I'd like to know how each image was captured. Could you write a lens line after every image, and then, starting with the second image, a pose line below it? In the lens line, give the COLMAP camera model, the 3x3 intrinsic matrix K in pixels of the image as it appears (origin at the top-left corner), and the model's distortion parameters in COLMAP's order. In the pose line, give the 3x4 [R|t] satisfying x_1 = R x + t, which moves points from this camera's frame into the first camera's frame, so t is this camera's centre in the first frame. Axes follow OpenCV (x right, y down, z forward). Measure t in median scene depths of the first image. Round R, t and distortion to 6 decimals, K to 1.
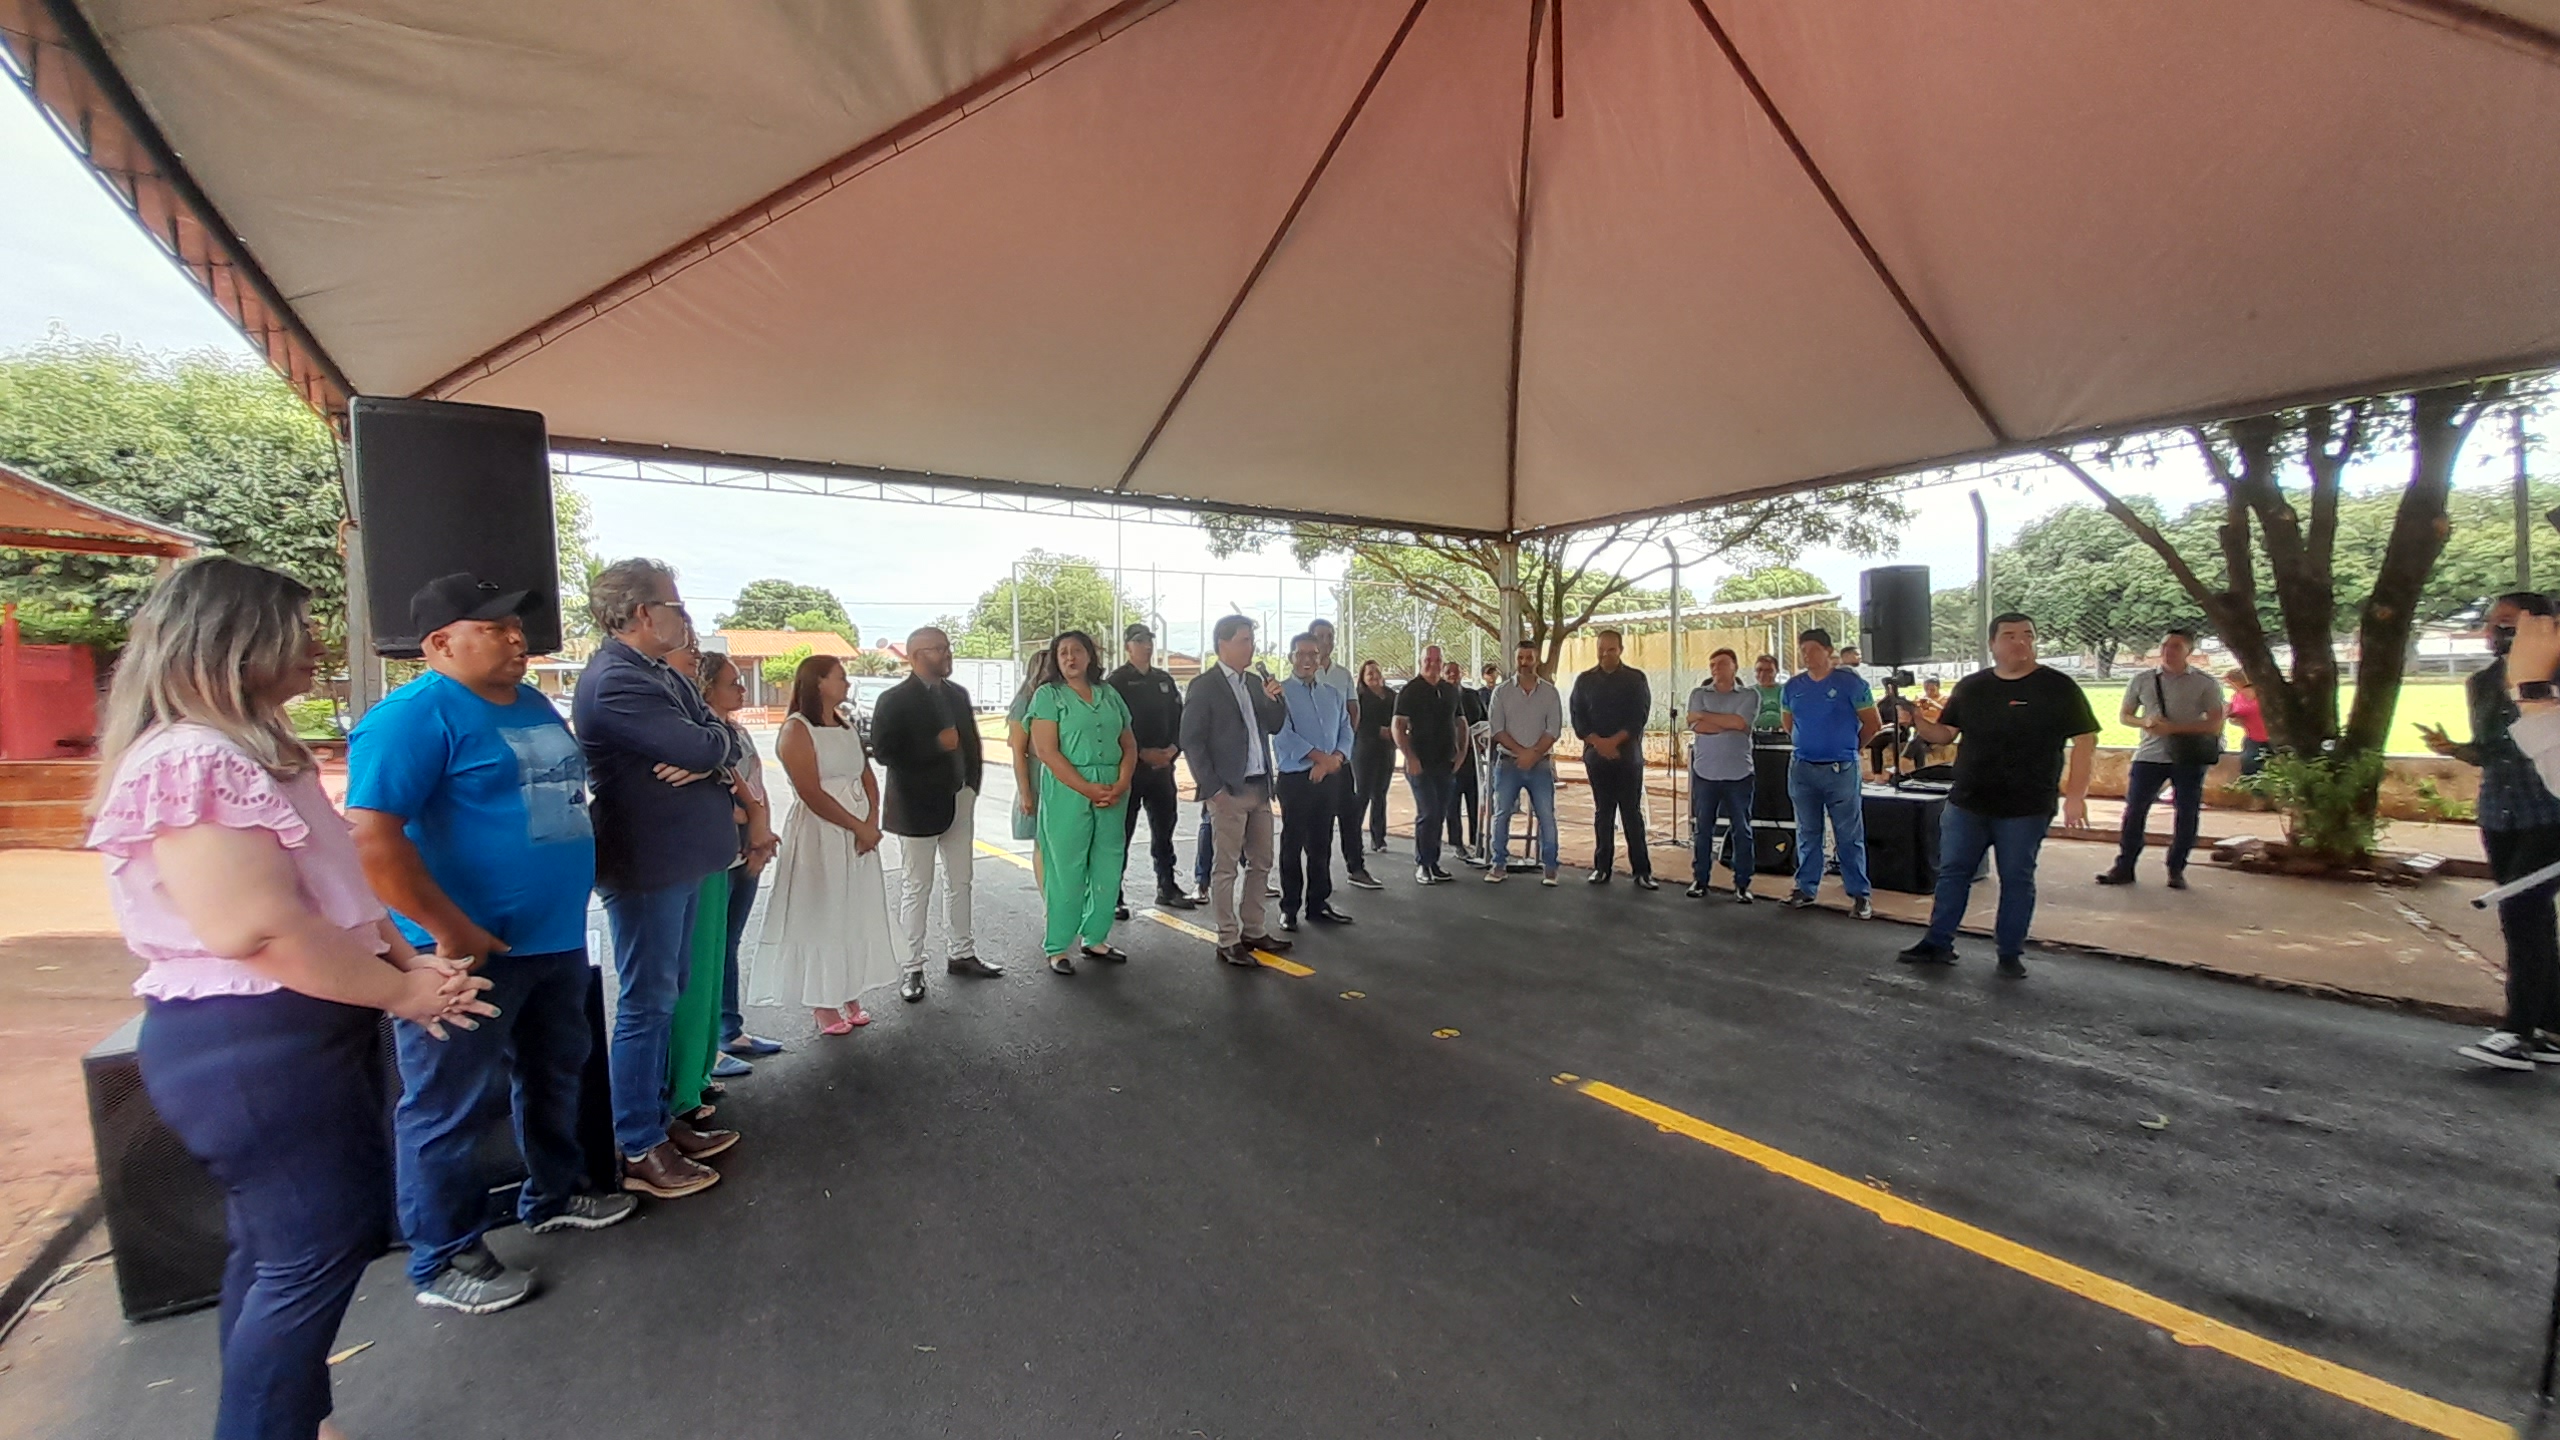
lens RADIAL K [[1011.6, 0, 1254.3], [0, 1011.6, 714.0], [0, 0, 1]] dist [0.017518, -0.000528]
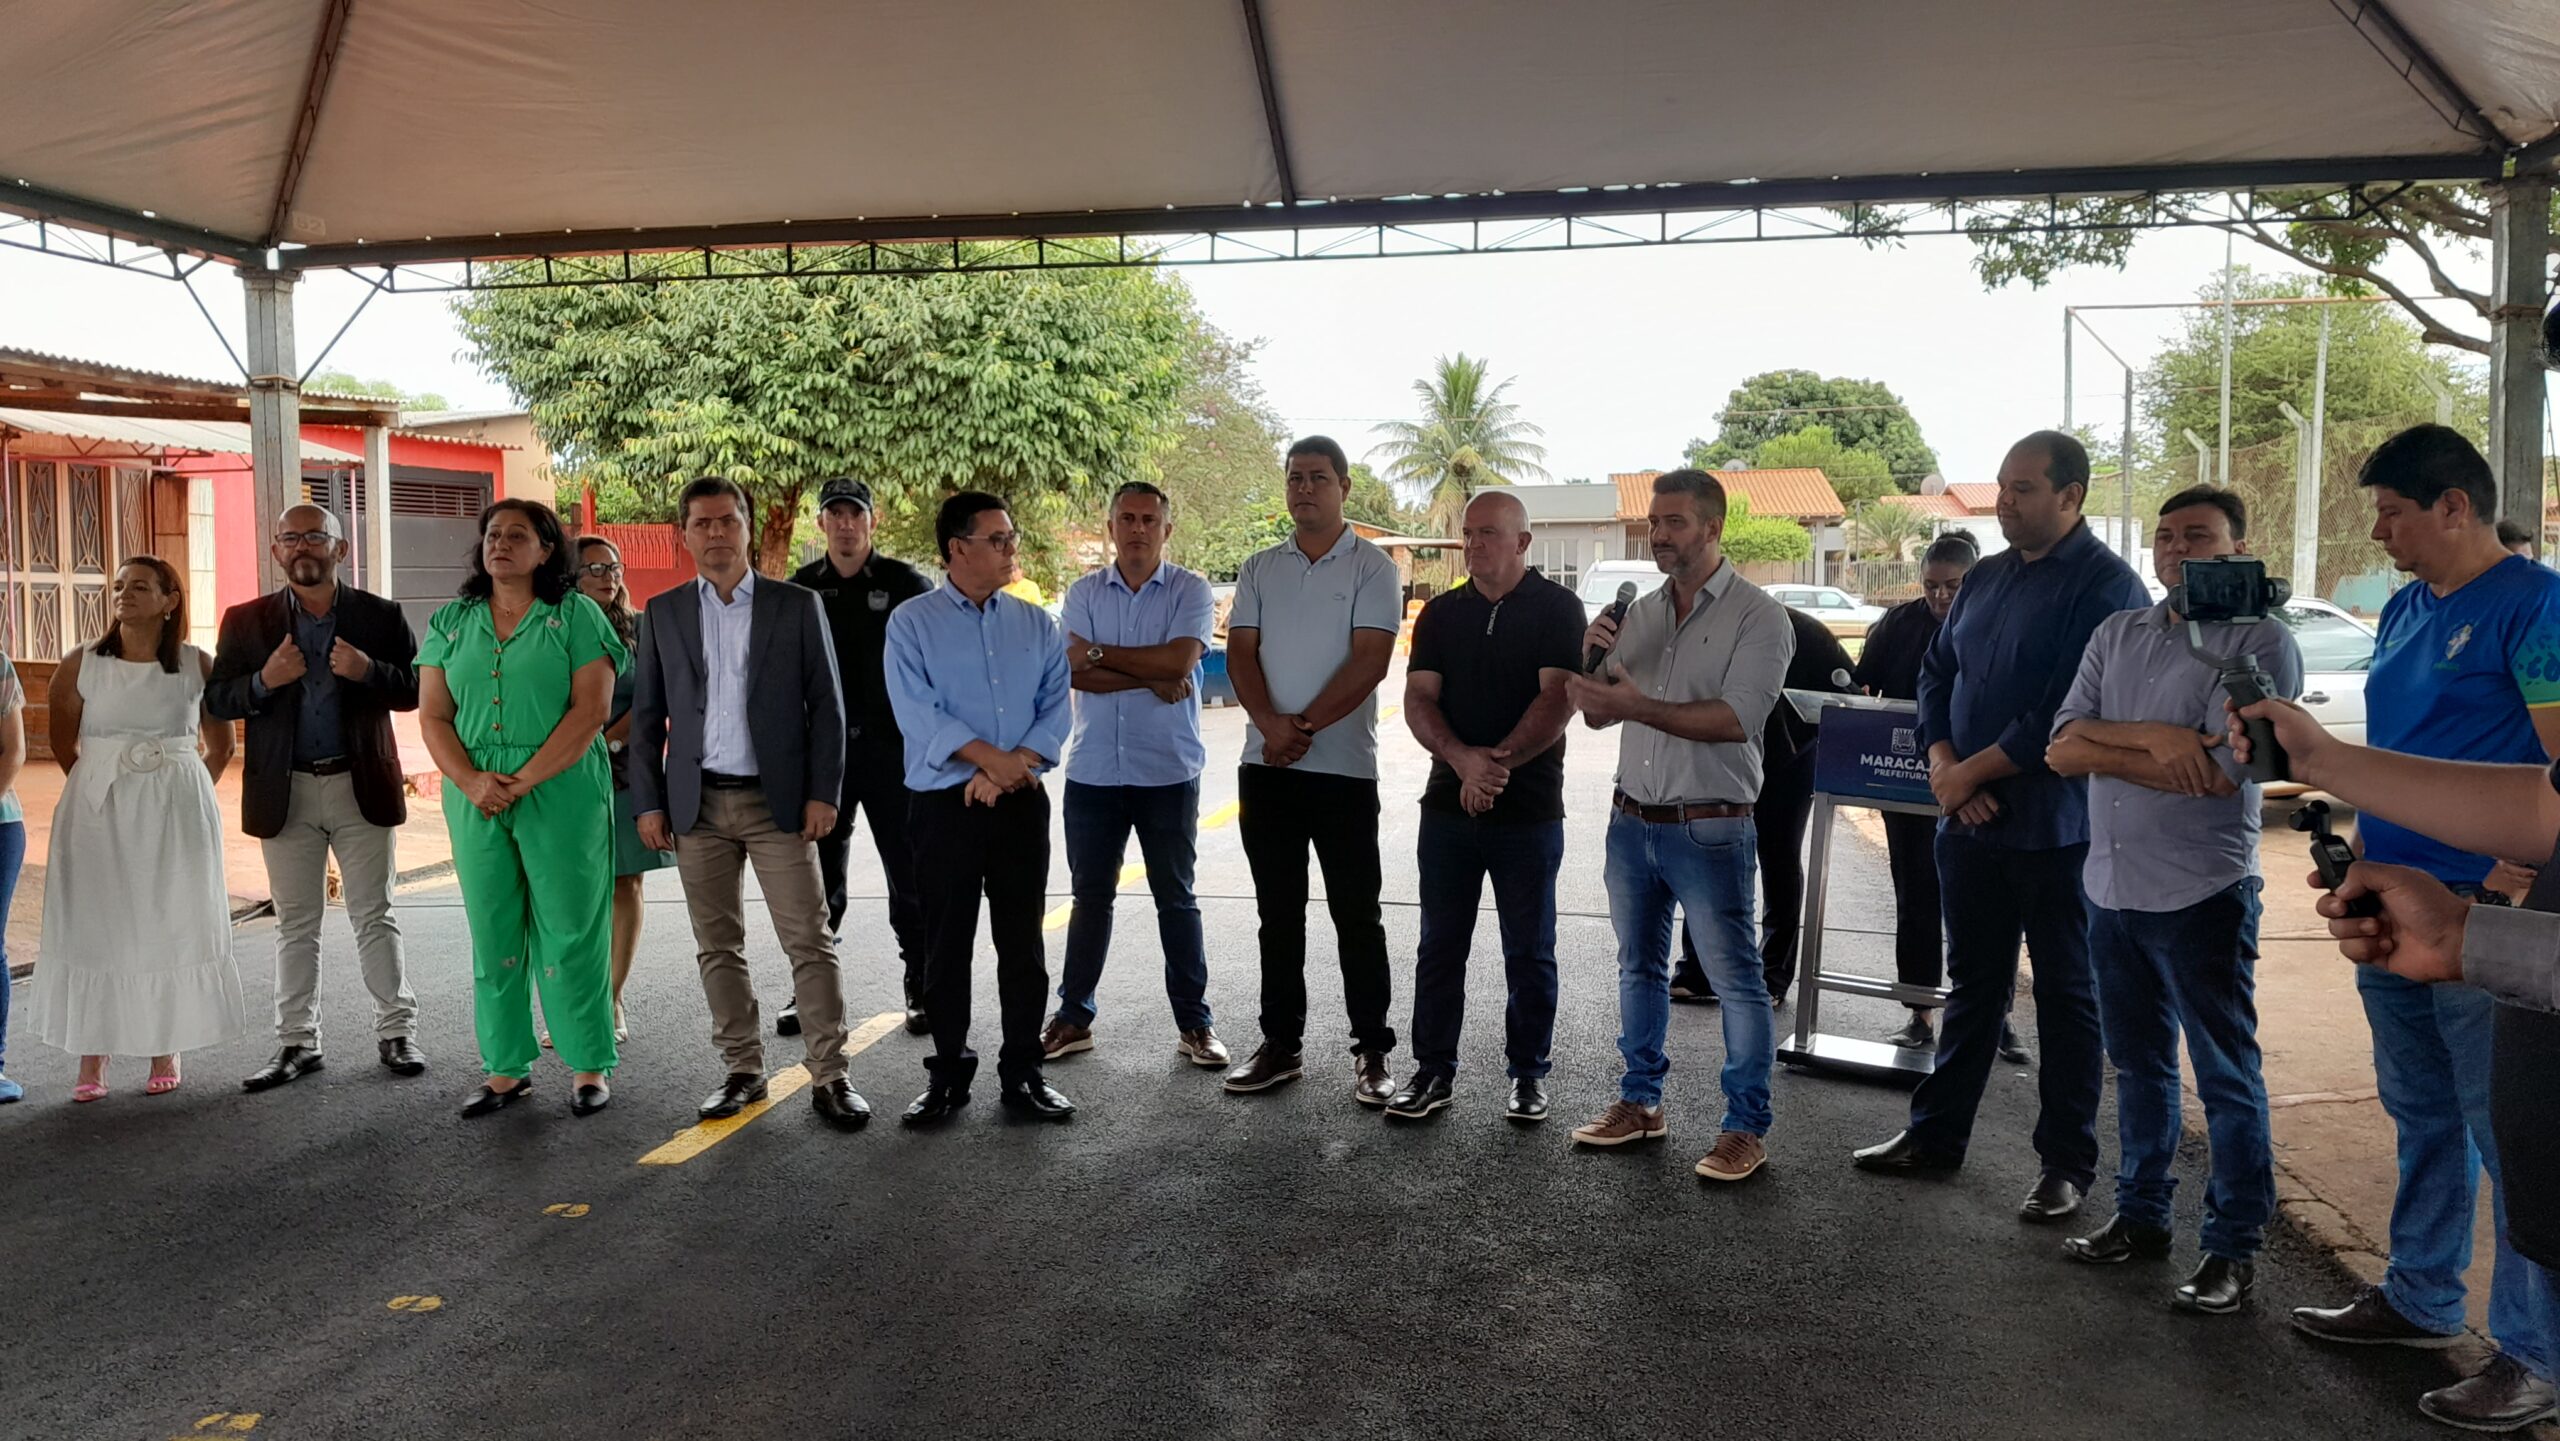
lens RADIAL K [[1981.3, 0, 1273.7], [0, 1981.3, 751.5], [0, 0, 1]] dist [0.085188, -0.115125]
pose [[0.739020, 0.065000, -0.670541, 0.321110], [-0.021597, 0.997109, 0.072854, -0.012188], [0.673337, -0.039359, 0.738287, 0.146909]]
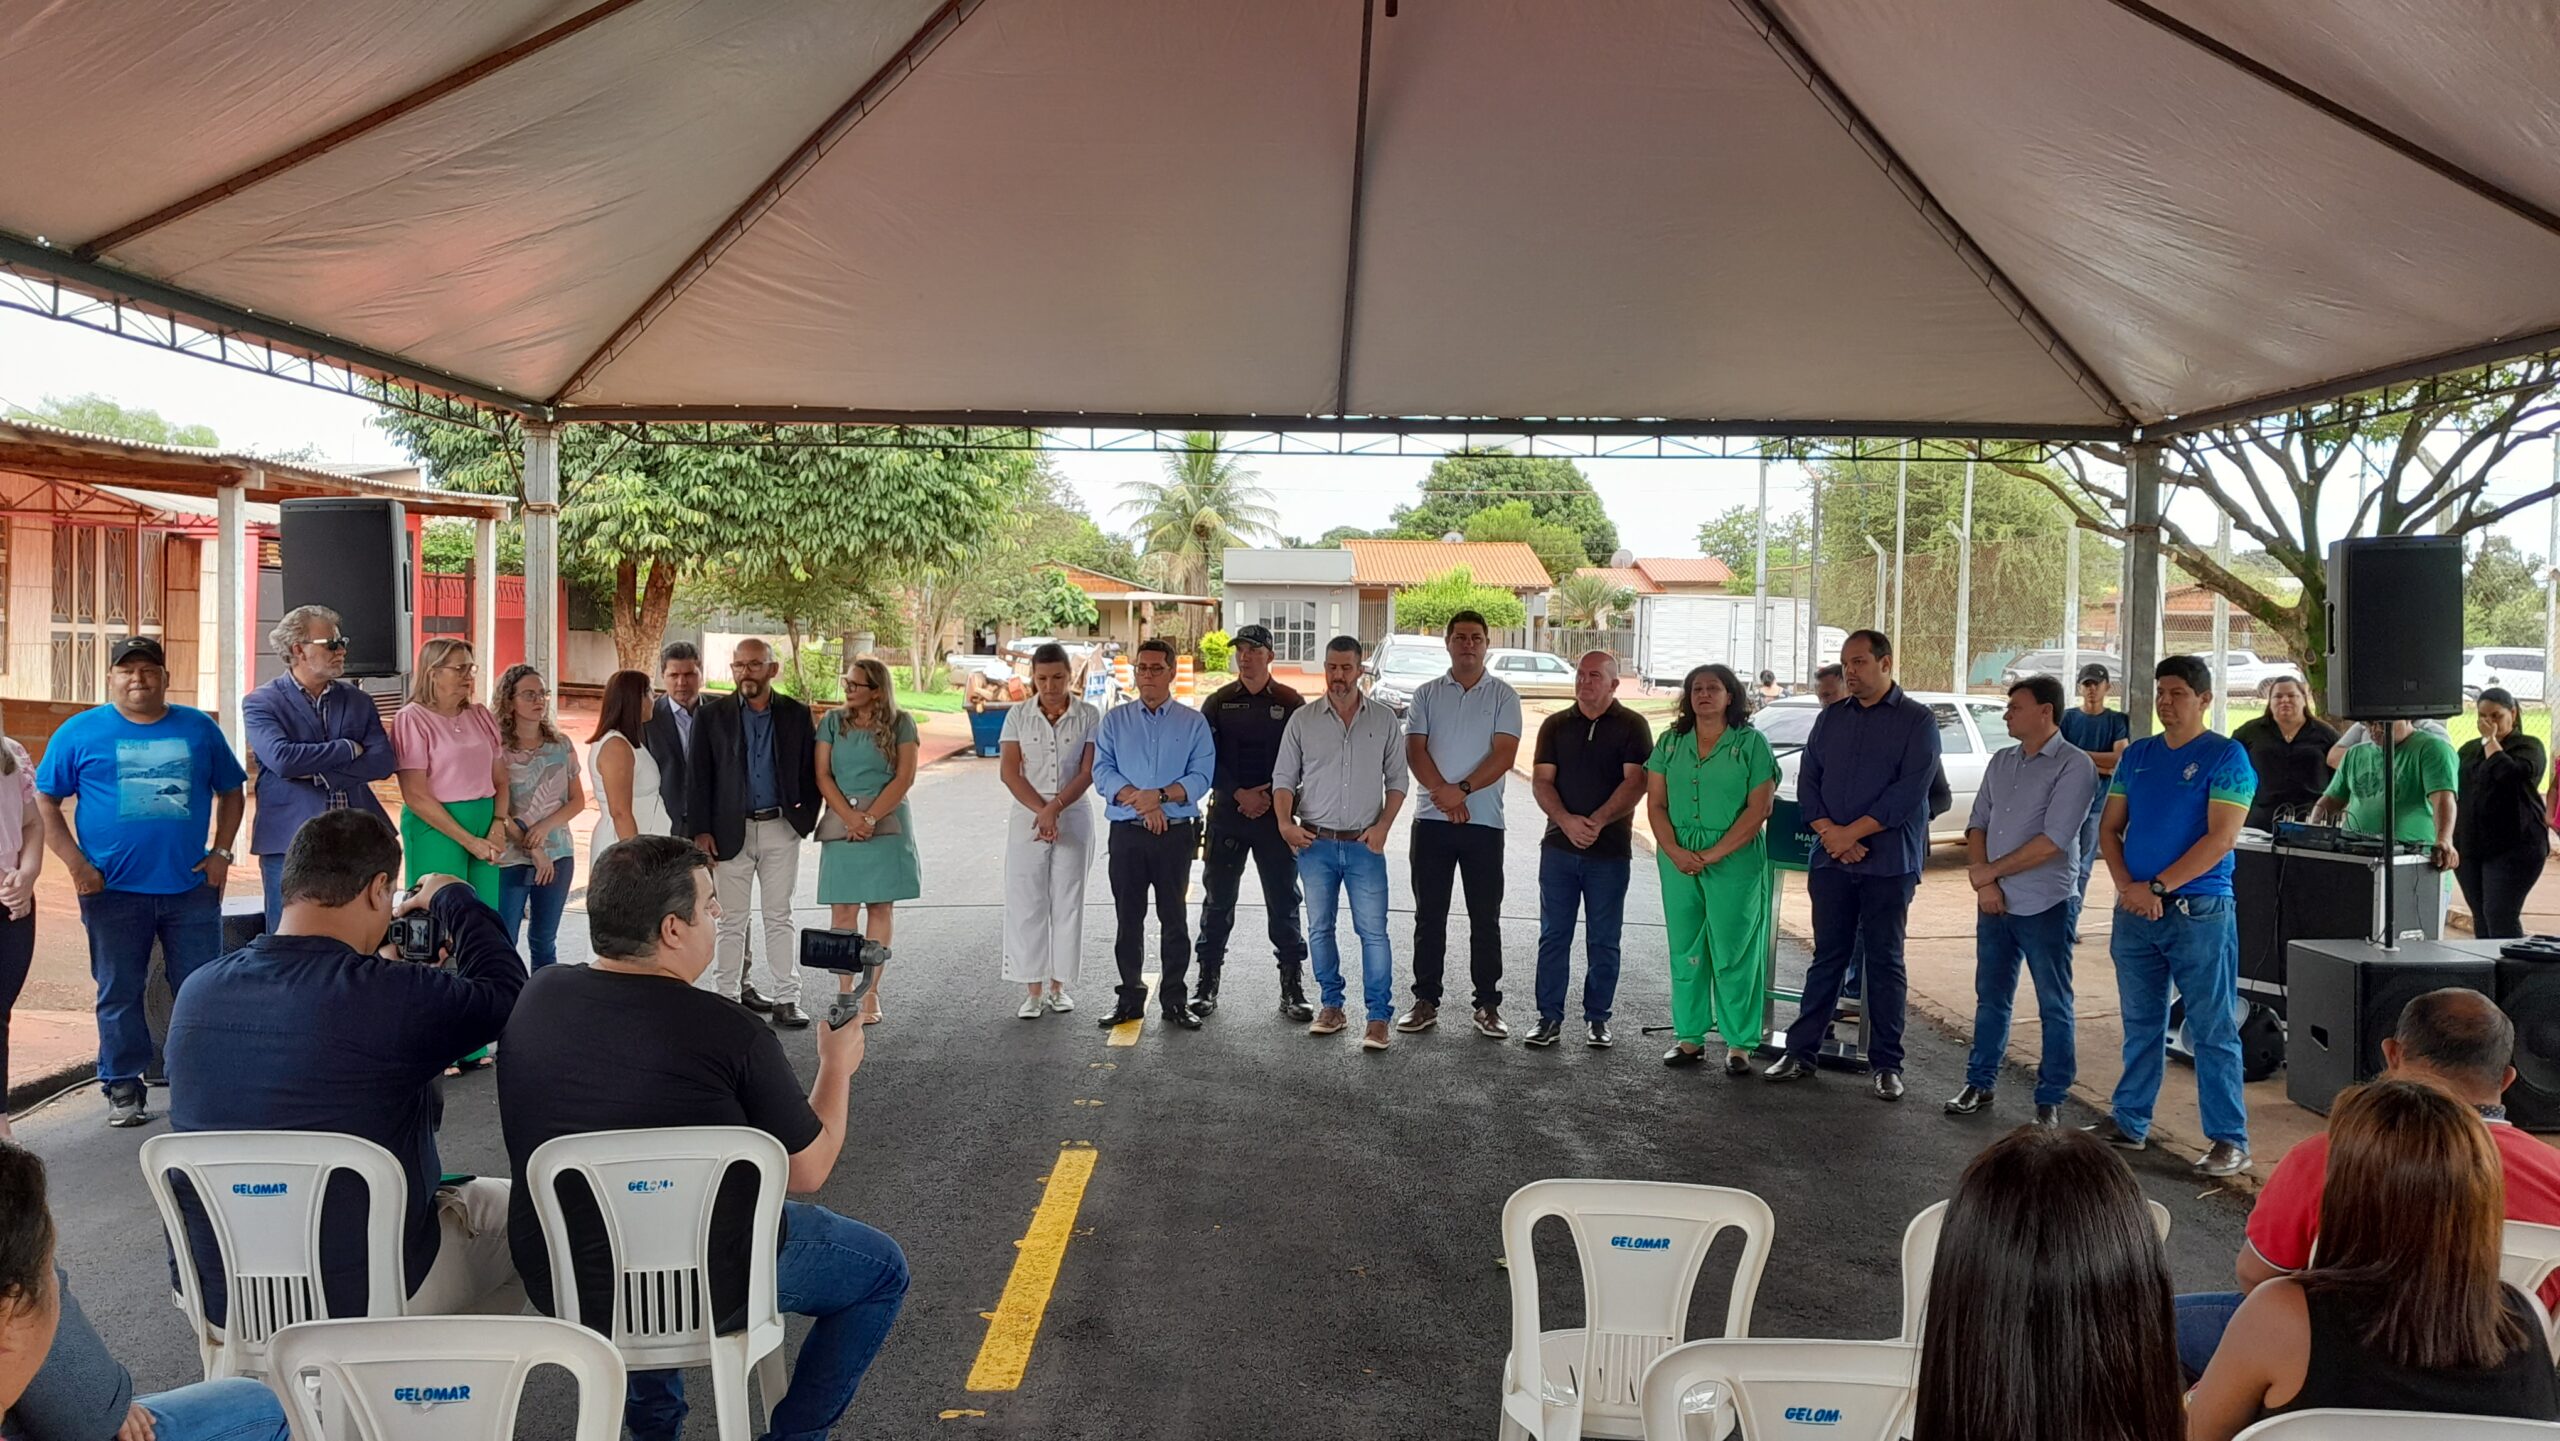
lens RADIAL K [[1981.3, 0, 1264.2], [0, 1981.3, 700.6], [0, 0, 1]] dist [0.085188, -0.115125]
pose [[0.833185, 0.050889, -0.550648, 0.355153], [-0.046810, 0.998673, 0.021467, -0.028224], [0.551009, 0.007890, 0.834462, -0.112143]]
